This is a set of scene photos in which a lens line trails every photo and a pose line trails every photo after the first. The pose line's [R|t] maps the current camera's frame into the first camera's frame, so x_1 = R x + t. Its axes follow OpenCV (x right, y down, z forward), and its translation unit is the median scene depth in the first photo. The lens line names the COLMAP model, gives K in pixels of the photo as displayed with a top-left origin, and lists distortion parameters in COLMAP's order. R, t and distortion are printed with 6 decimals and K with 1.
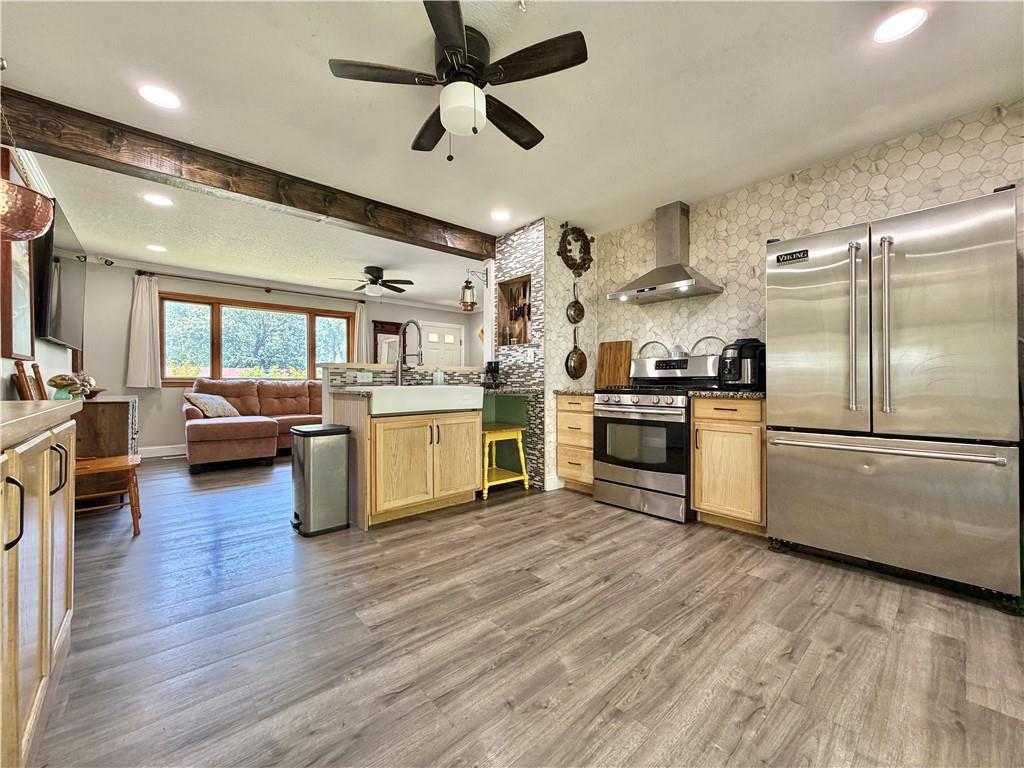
lens RADIAL K [[406.5, 0, 509.2], [0, 406.5, 383.0], [0, 0, 1]] dist [-0.000013, 0.000783]
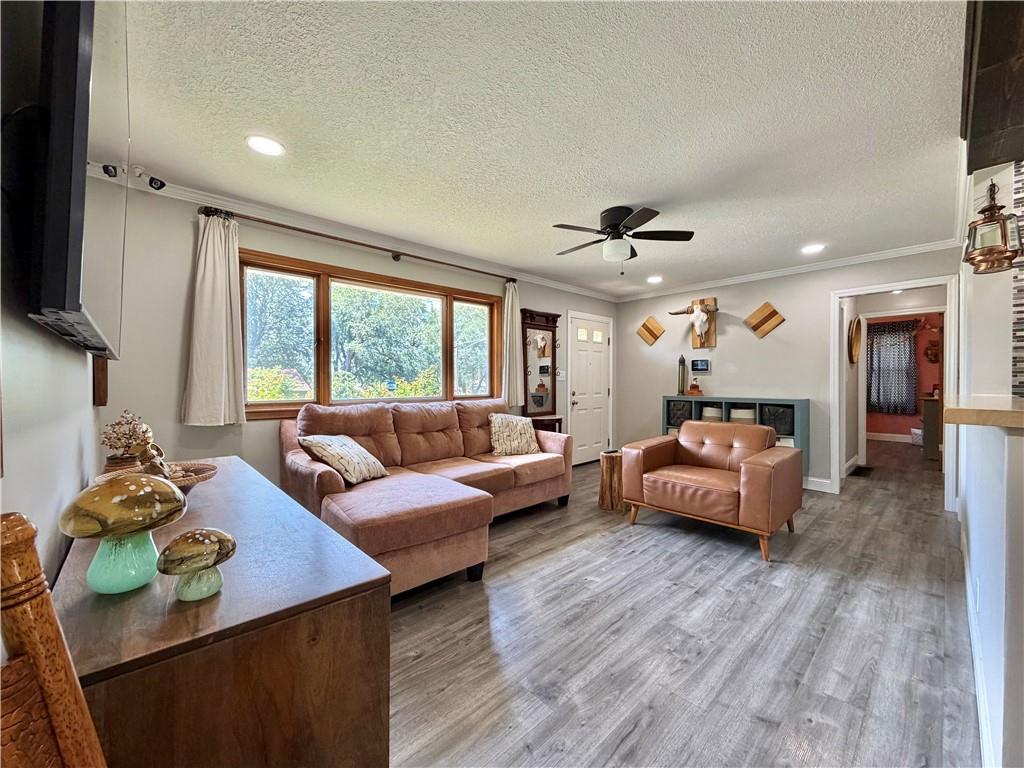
lens RADIAL K [[406.5, 0, 509.2], [0, 406.5, 383.0], [0, 0, 1]] dist [-0.000013, 0.000783]
pose [[0.999588, -0.001195, 0.028685, -0.851803], [0.001128, 0.999997, 0.002340, -0.071906], [-0.028688, -0.002307, 0.999586, 0.729698]]
